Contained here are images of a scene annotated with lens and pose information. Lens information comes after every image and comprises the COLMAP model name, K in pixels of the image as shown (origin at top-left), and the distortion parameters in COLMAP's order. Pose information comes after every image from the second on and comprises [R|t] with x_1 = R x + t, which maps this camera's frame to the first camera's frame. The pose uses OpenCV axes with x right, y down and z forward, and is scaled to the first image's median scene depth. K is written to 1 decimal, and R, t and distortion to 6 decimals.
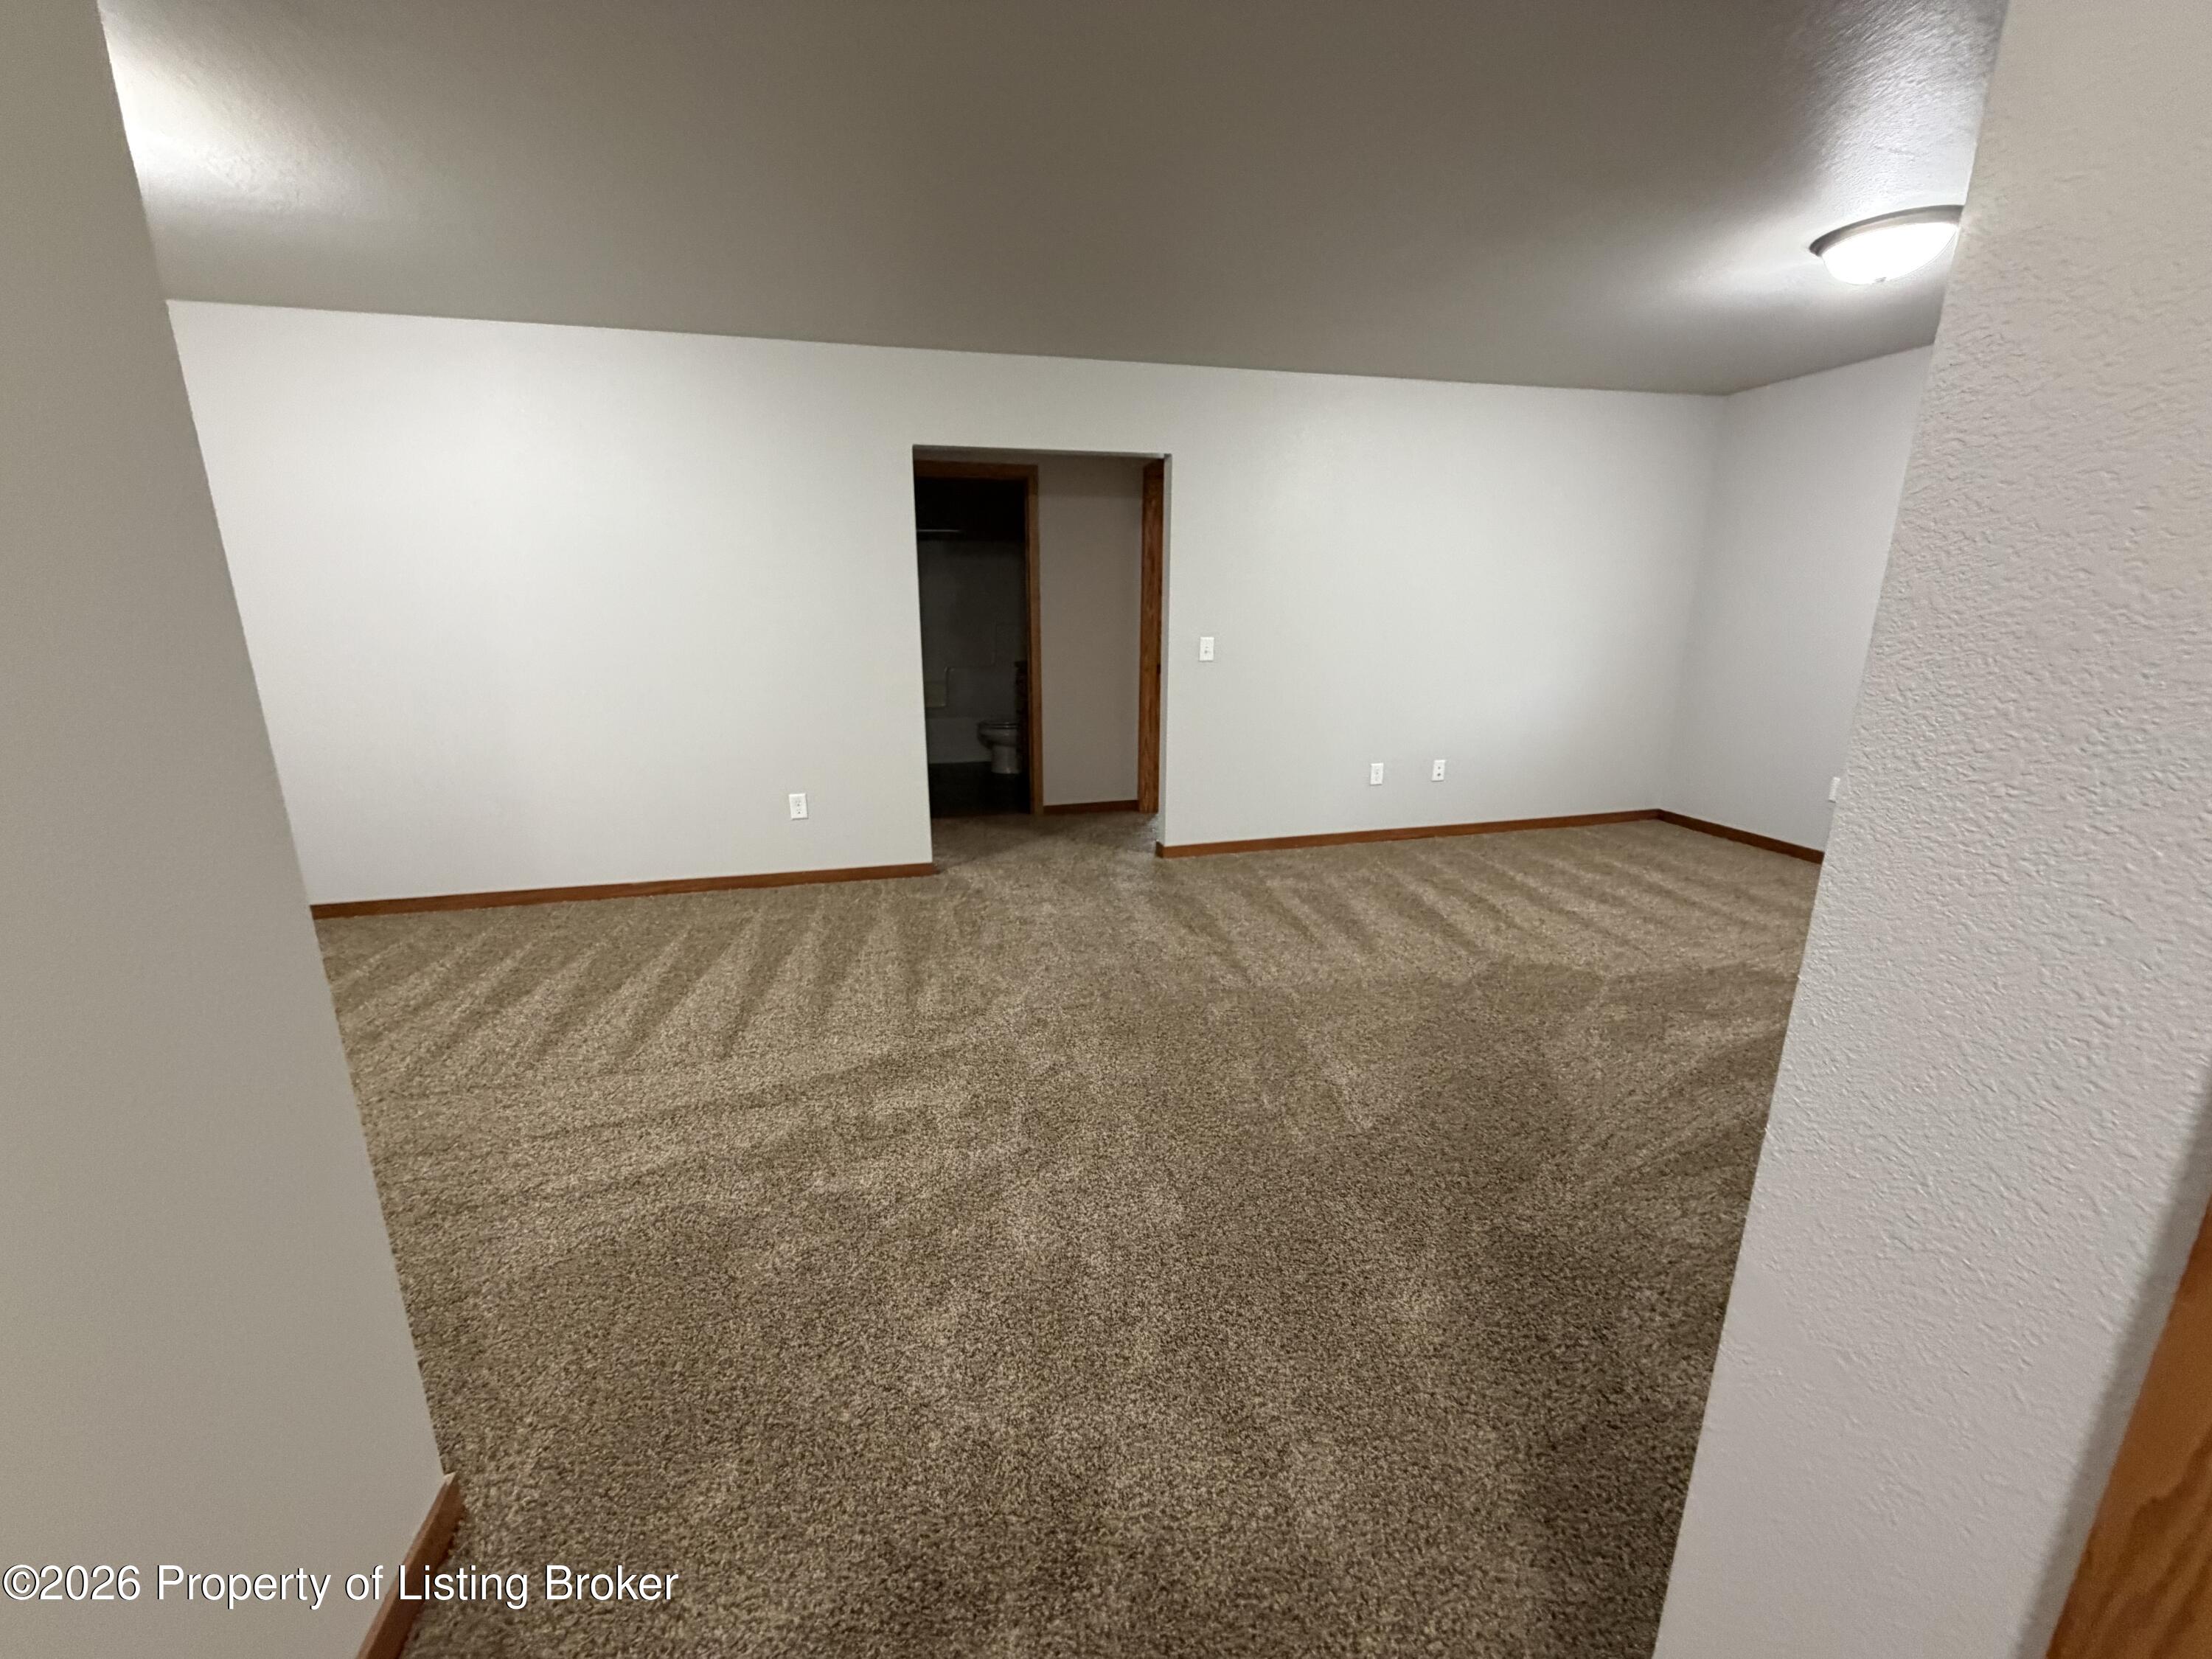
lens RADIAL K [[877.0, 0, 1112.0], [0, 877.0, 832.1], [0, 0, 1]] dist [0.000268, 0.000333]
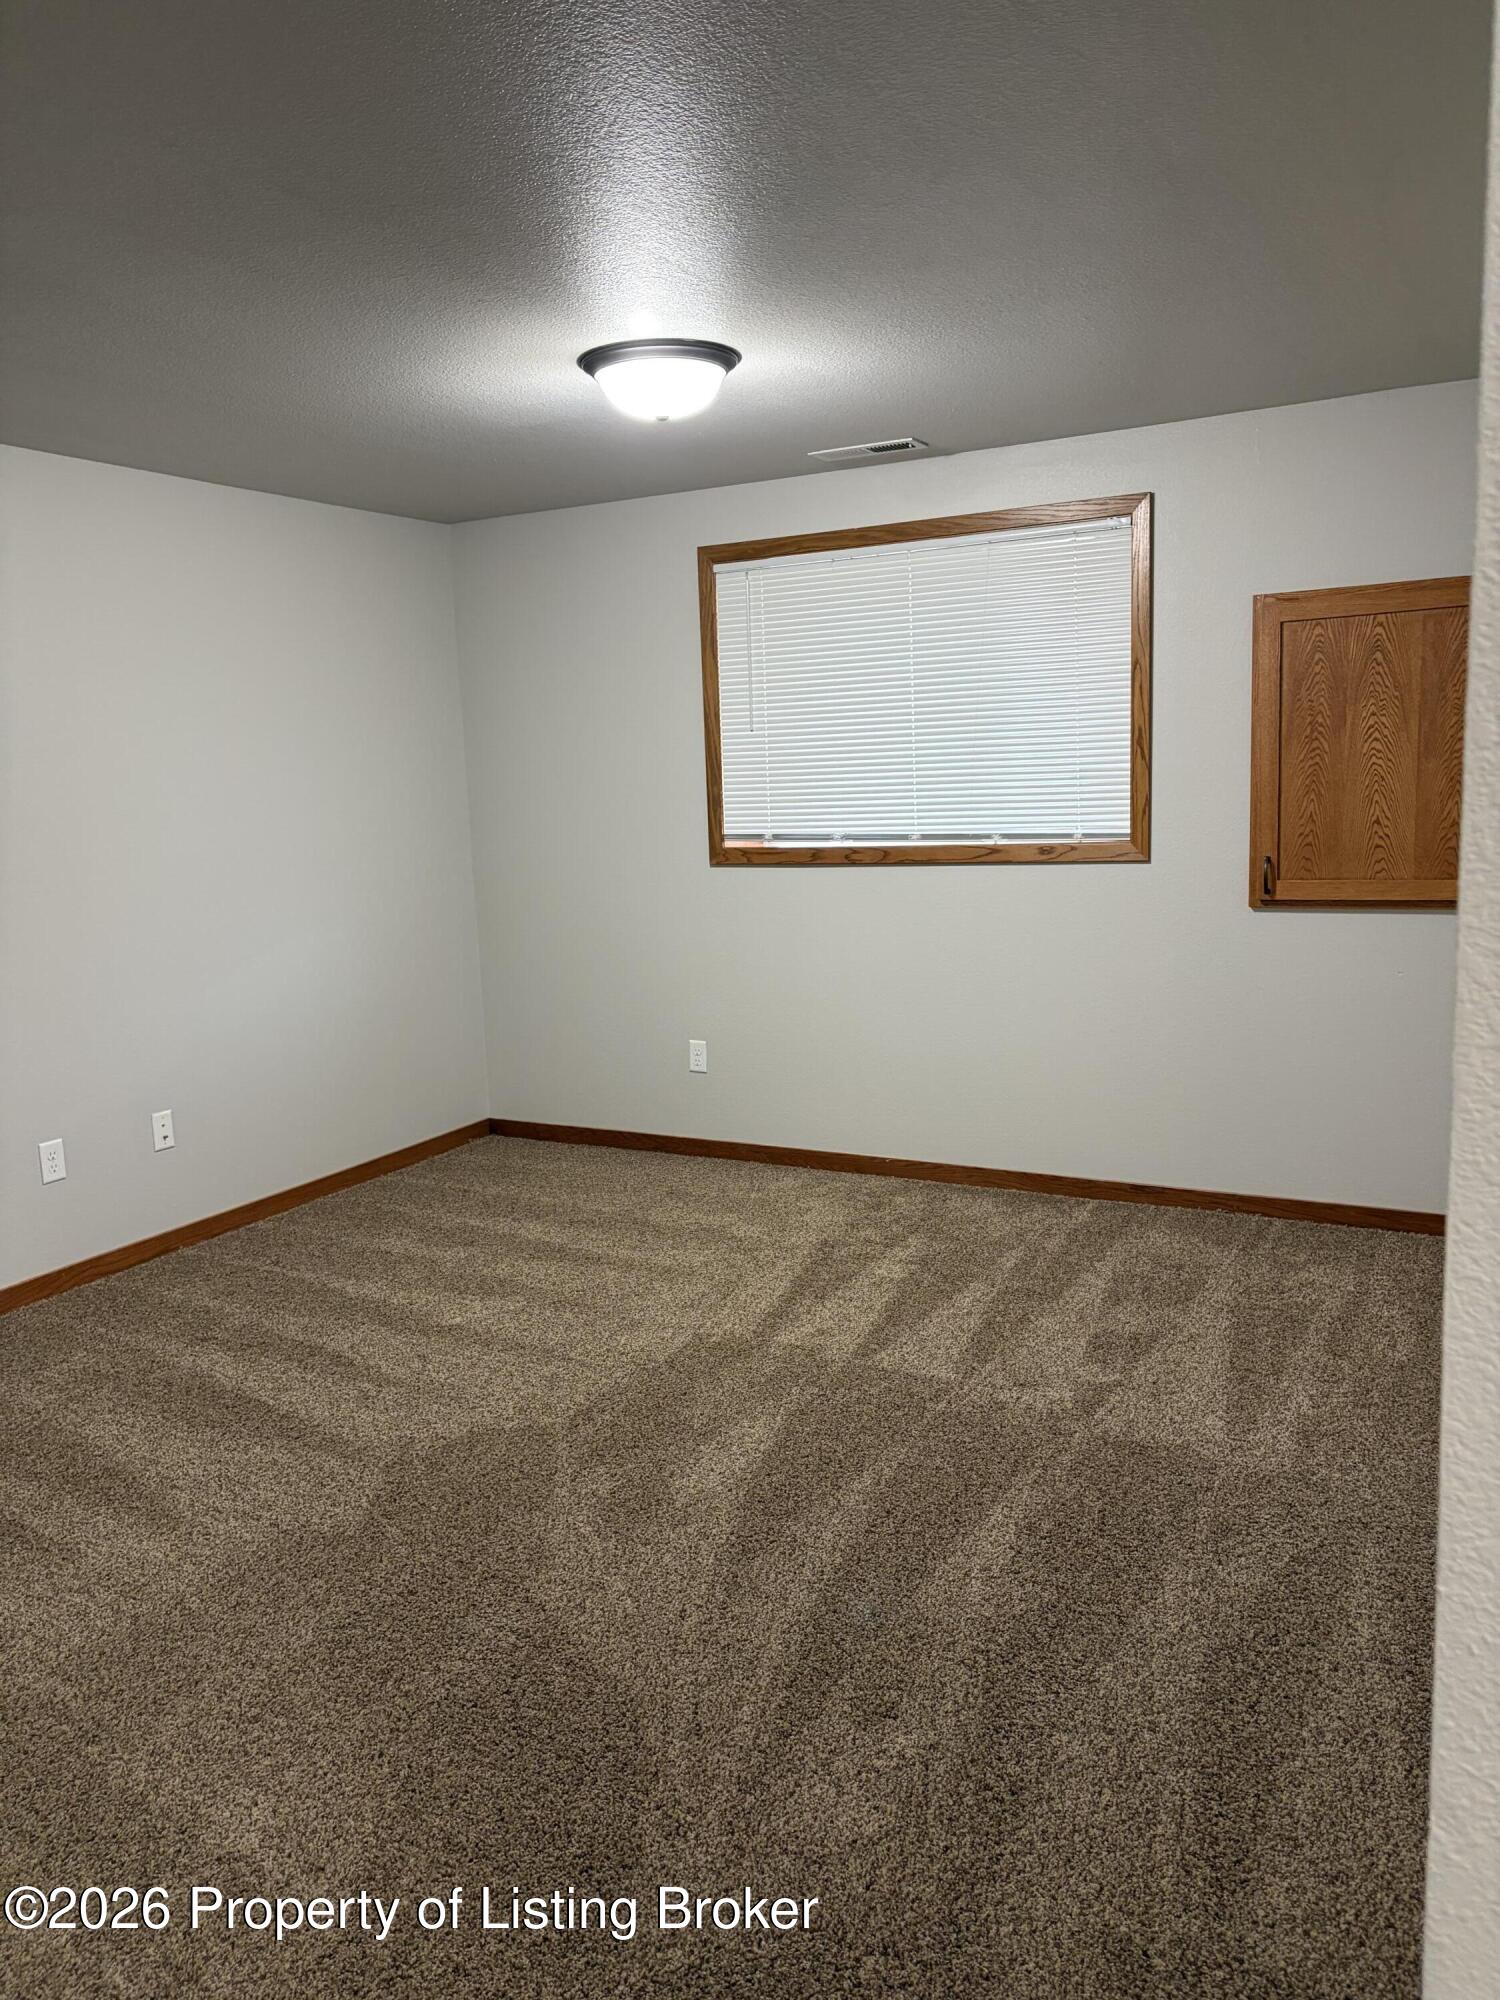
lens RADIAL K [[1503.3, 0, 751.5], [0, 1503.3, 993.6], [0, 0, 1]] dist [0.012220, -0.004015]
pose [[0.683453, -0.131448, 0.718062, -0.060220], [0.216673, 0.975854, -0.027590, -0.063700], [-0.697098, 0.174441, 0.695432, 0.087298]]
